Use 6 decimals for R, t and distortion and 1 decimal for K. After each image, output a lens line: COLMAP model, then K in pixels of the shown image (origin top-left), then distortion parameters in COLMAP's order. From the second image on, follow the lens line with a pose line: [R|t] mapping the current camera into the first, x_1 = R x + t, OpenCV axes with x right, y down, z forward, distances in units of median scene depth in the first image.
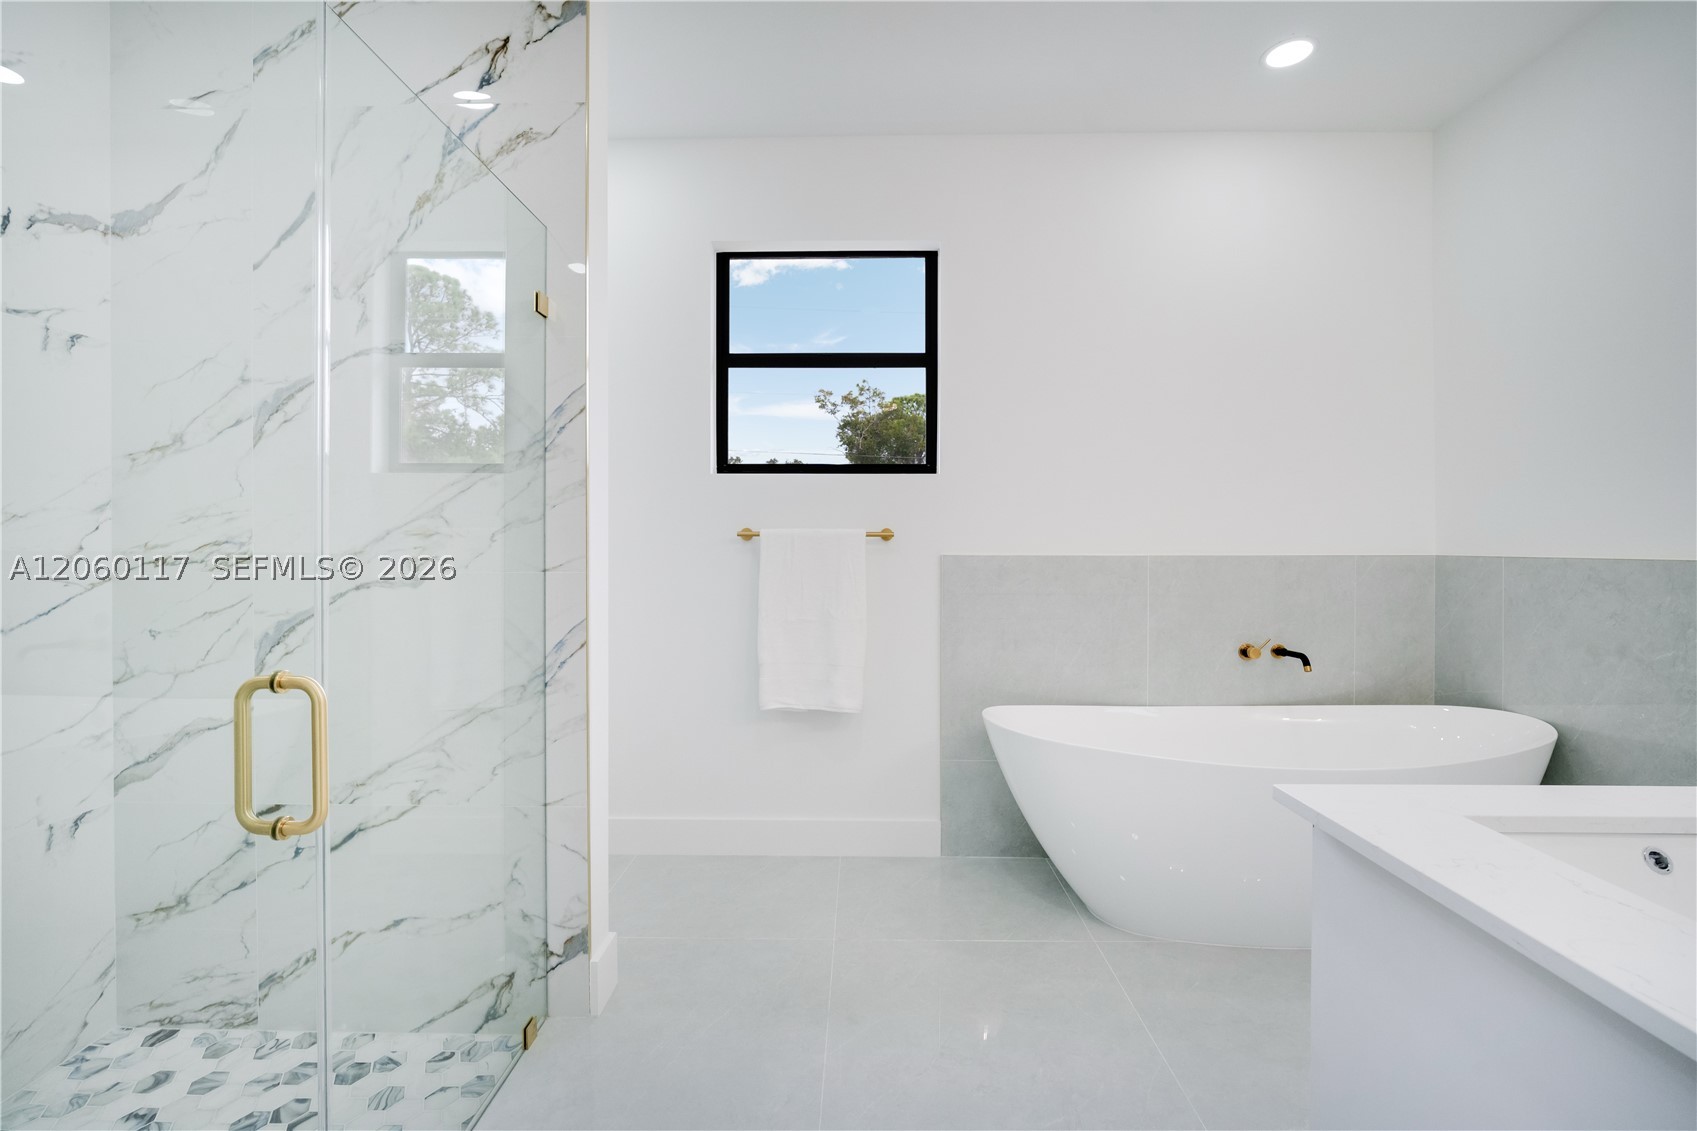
lens RADIAL K [[747.5, 0, 846.9], [0, 747.5, 546.2], [0, 0, 1]] dist [-0.000554, -0.000252]
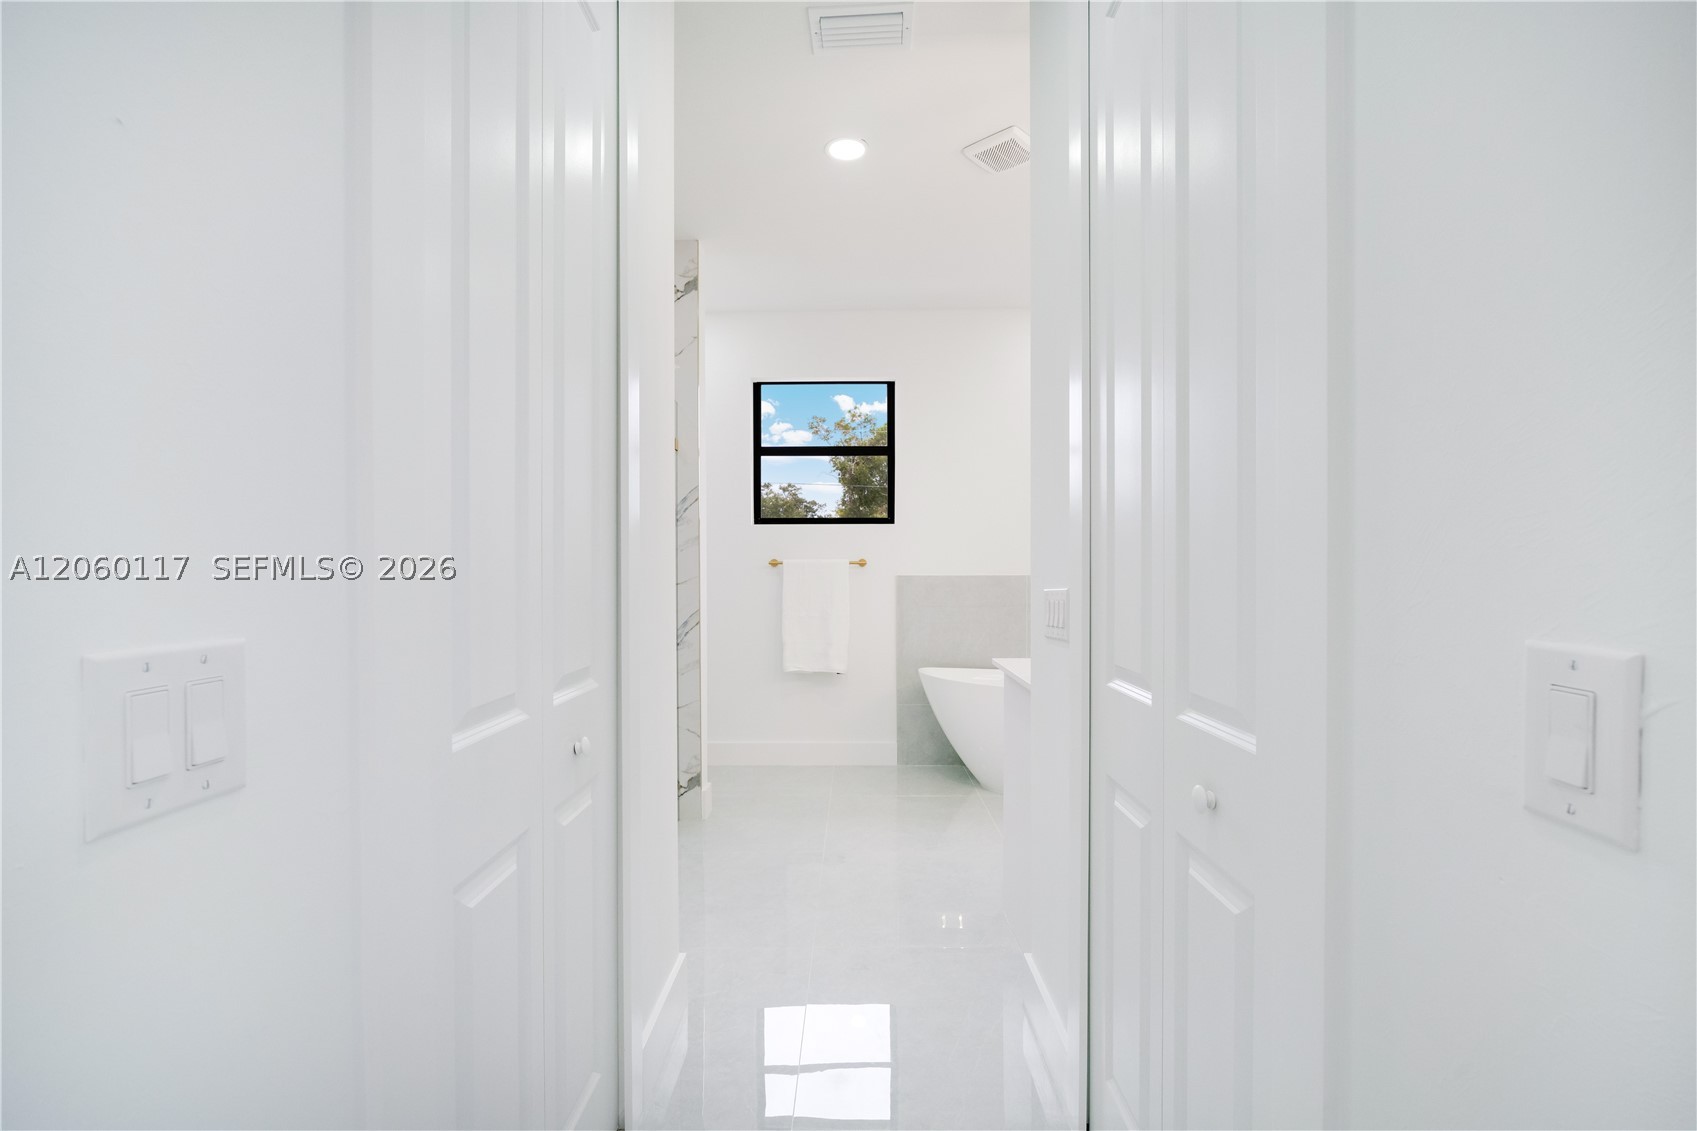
lens RADIAL K [[758.5, 0, 848.5], [0, 758.5, 565.5], [0, 0, 1]] dist [0.000211, 0.000029]
pose [[0.999936, -0.003953, 0.010614, 0.006590], [0.003990, 0.999986, -0.003409, -0.004277], [-0.010600, 0.003451, 0.999938, -0.613832]]
